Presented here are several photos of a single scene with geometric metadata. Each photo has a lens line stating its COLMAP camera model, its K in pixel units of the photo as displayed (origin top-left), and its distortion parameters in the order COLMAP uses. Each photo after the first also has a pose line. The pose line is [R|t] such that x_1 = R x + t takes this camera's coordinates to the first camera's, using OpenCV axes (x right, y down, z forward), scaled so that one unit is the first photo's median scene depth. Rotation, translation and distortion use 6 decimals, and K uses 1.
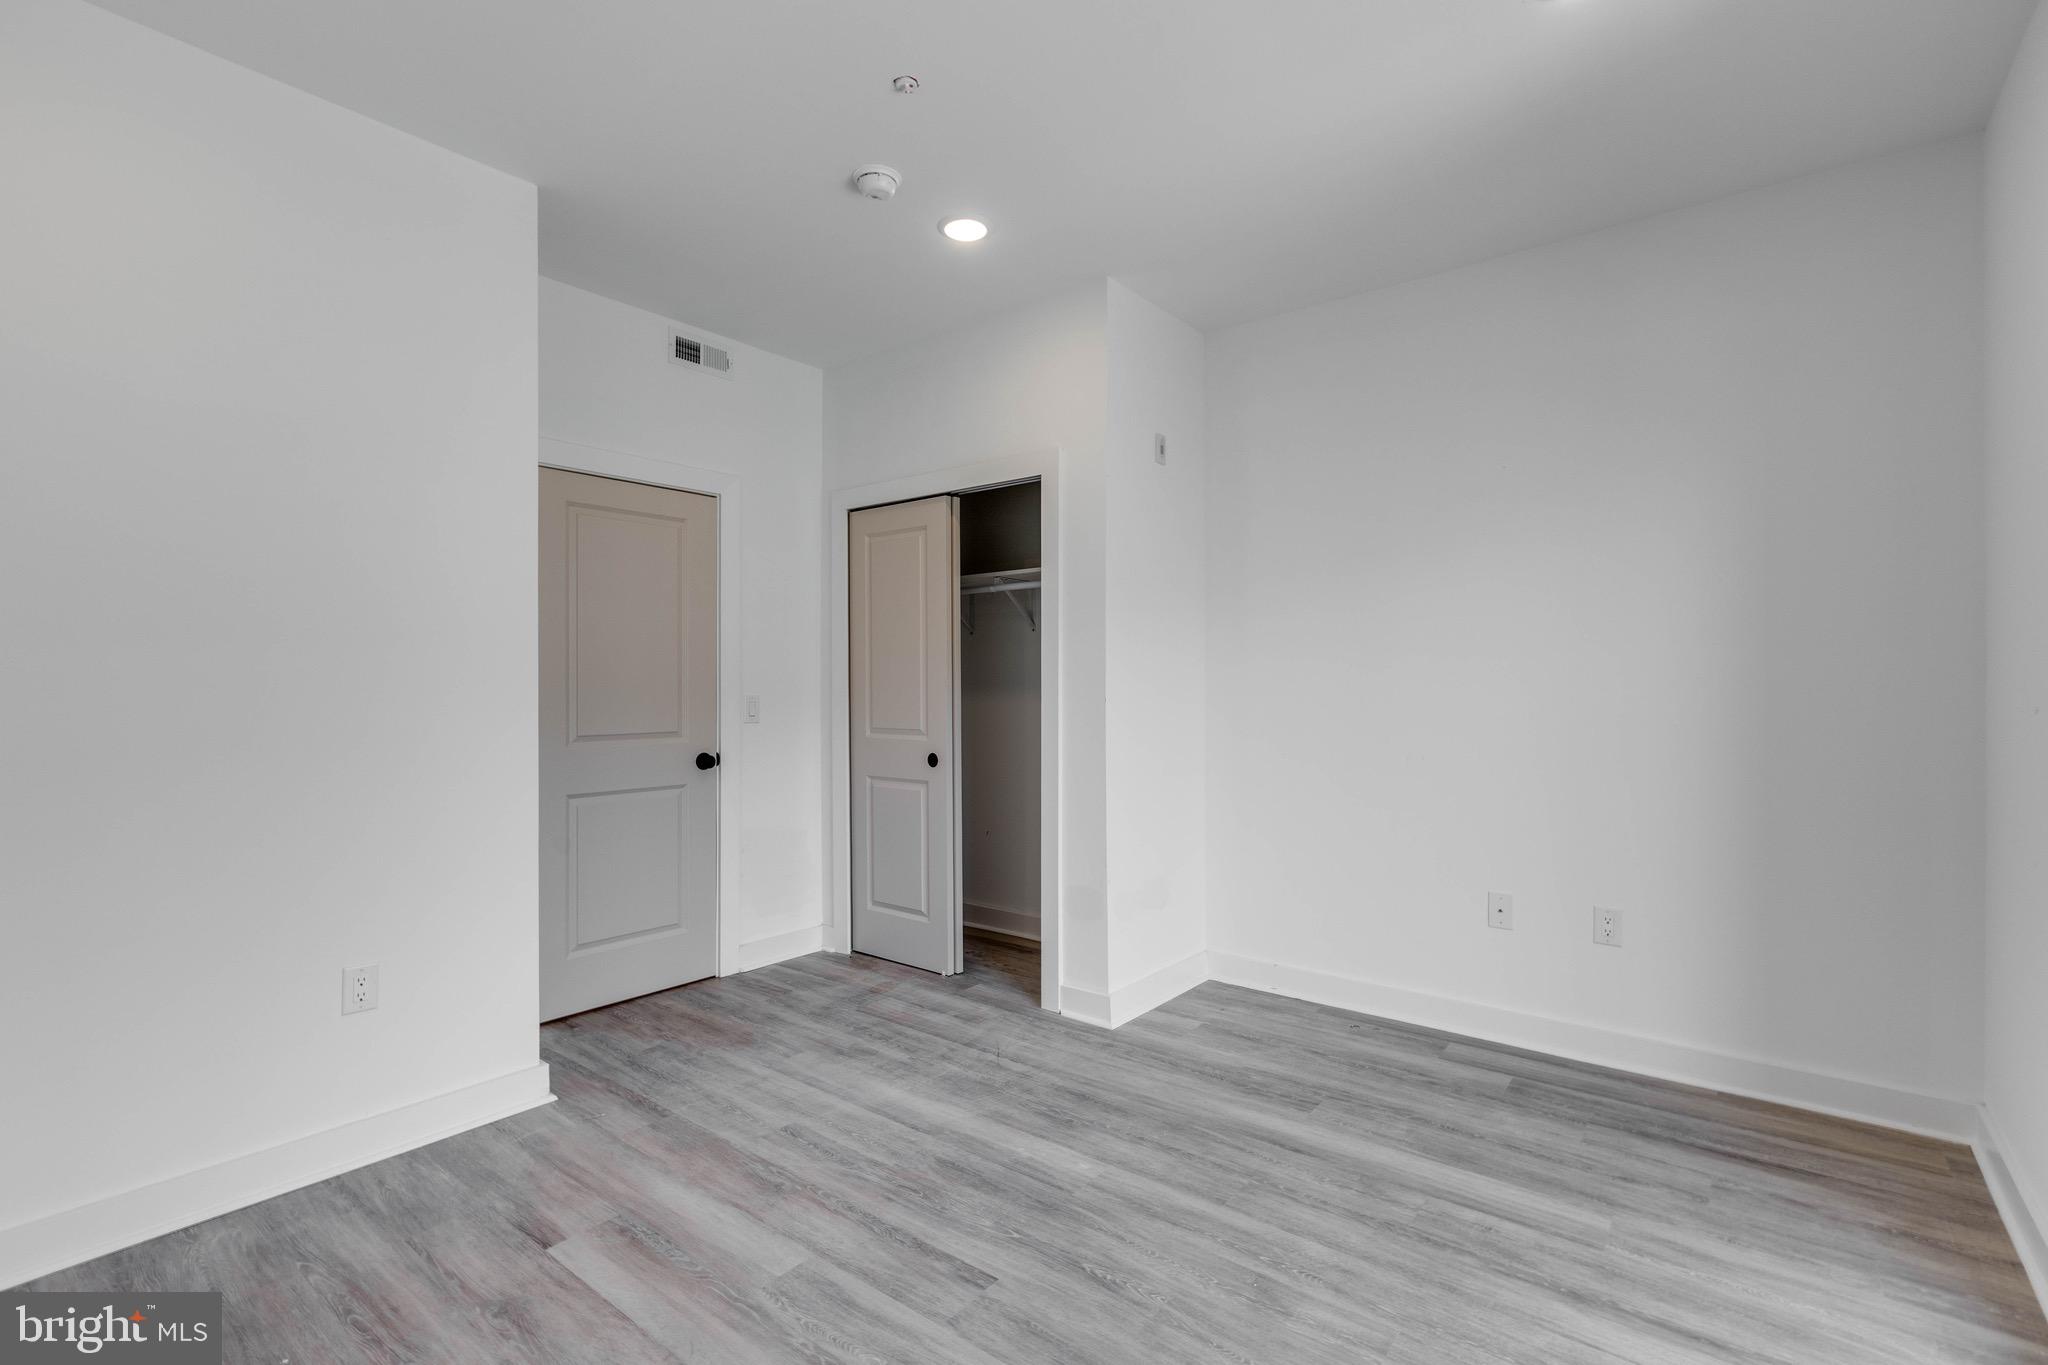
lens RADIAL K [[930.2, 0, 1022.2], [0, 930.2, 679.9], [0, 0, 1]] dist [-0.004688, -0.001817]
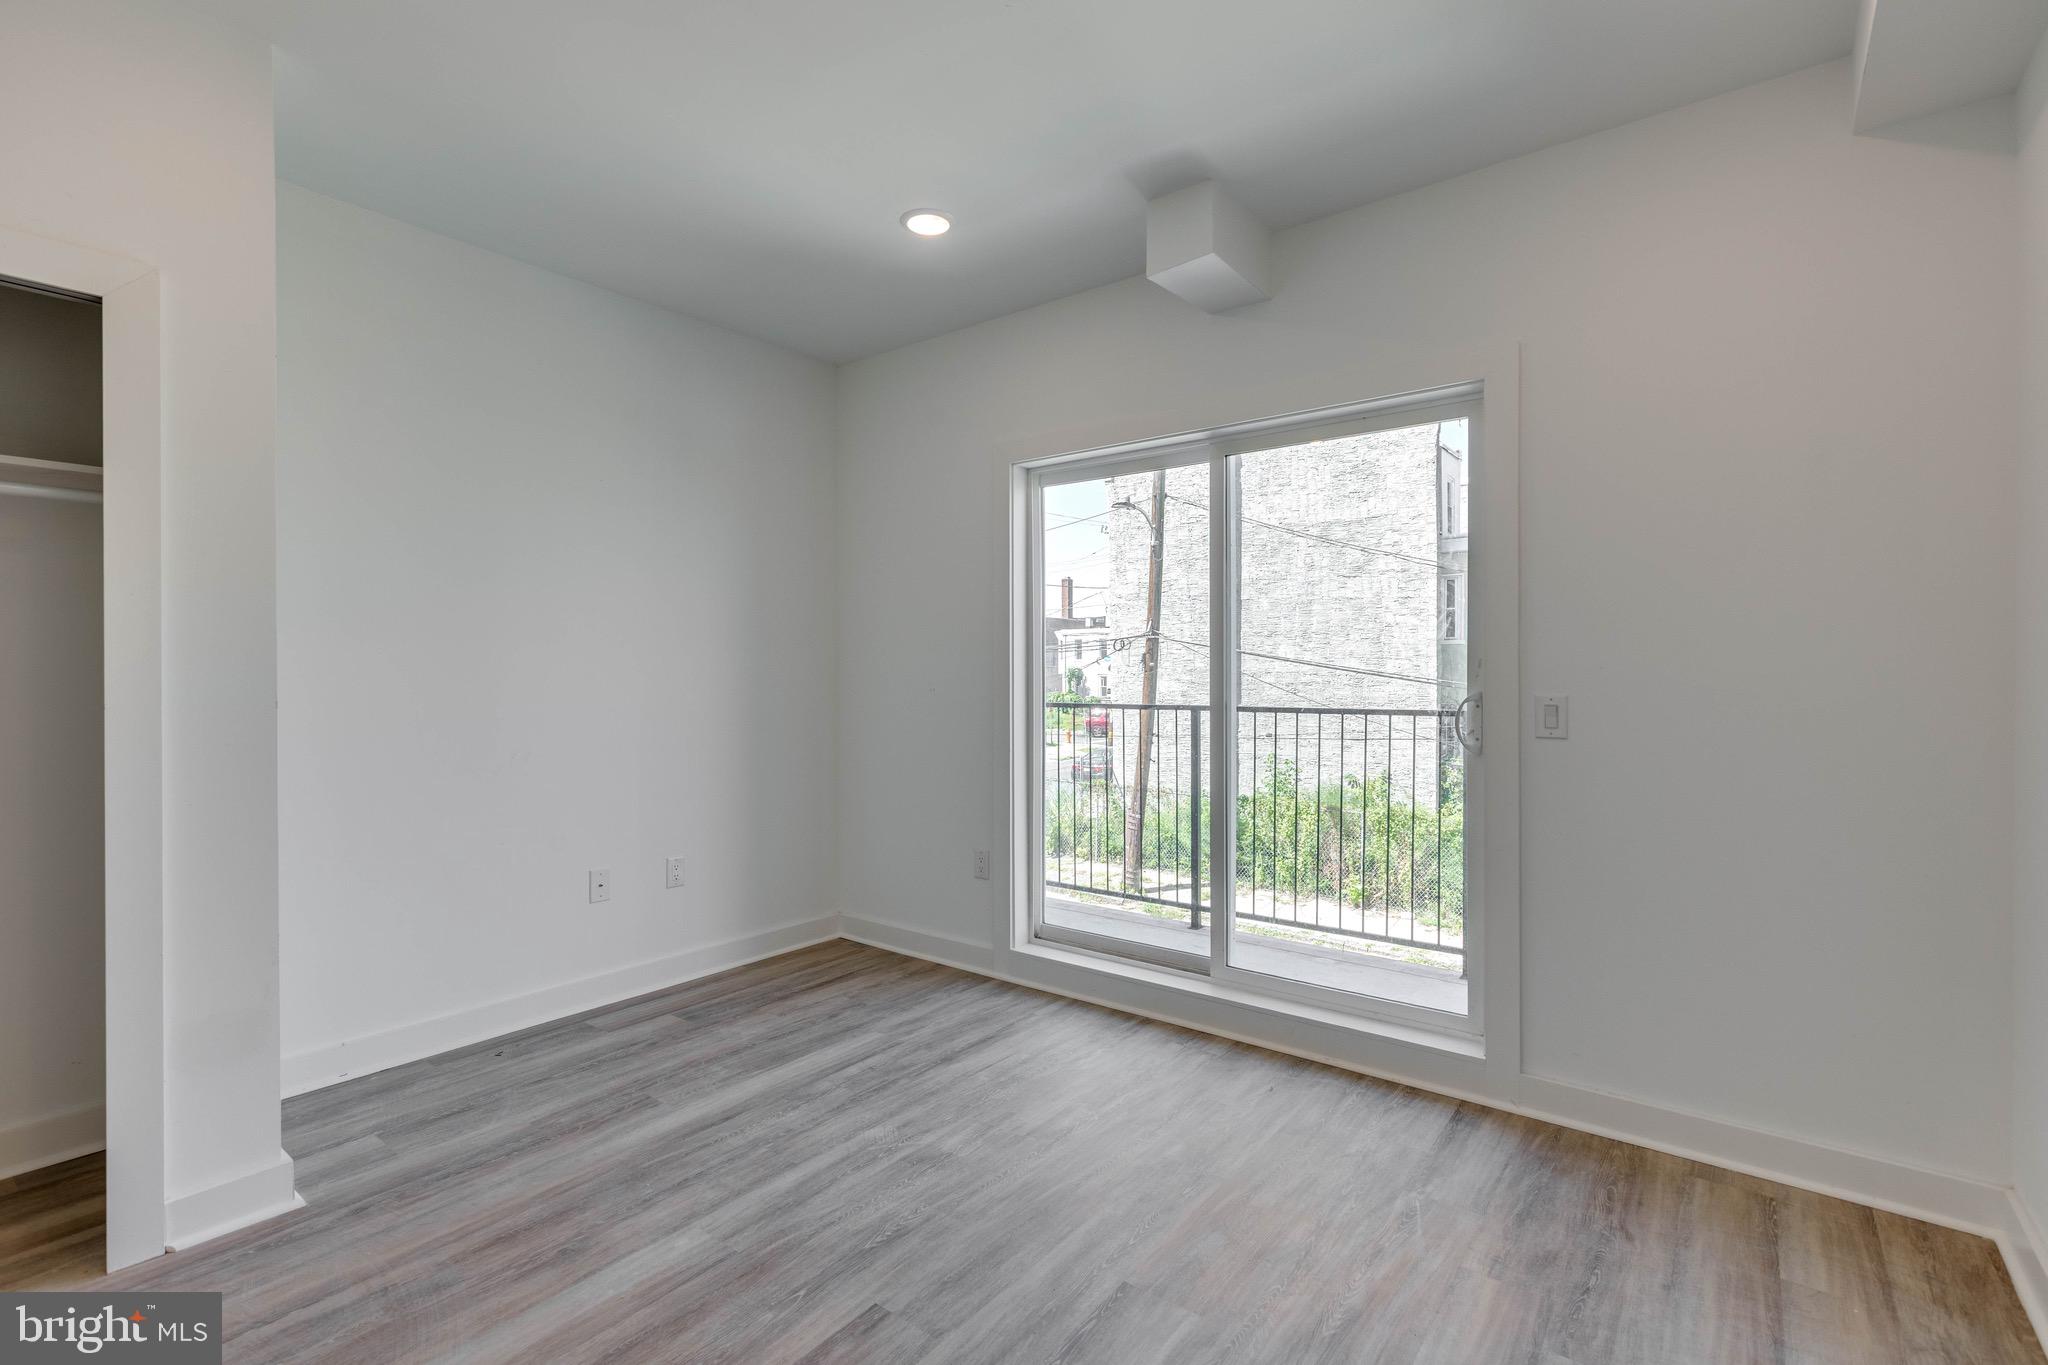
lens RADIAL K [[930.2, 0, 1028.2], [0, 930.2, 680.4], [0, 0, 1]] dist [-0.004688, -0.001817]
pose [[-0.015932, -0.006632, 0.999851, -0.729987], [0.002345, 0.999975, 0.006670, 0.001500], [-0.999870, 0.002451, -0.015916, 0.643096]]
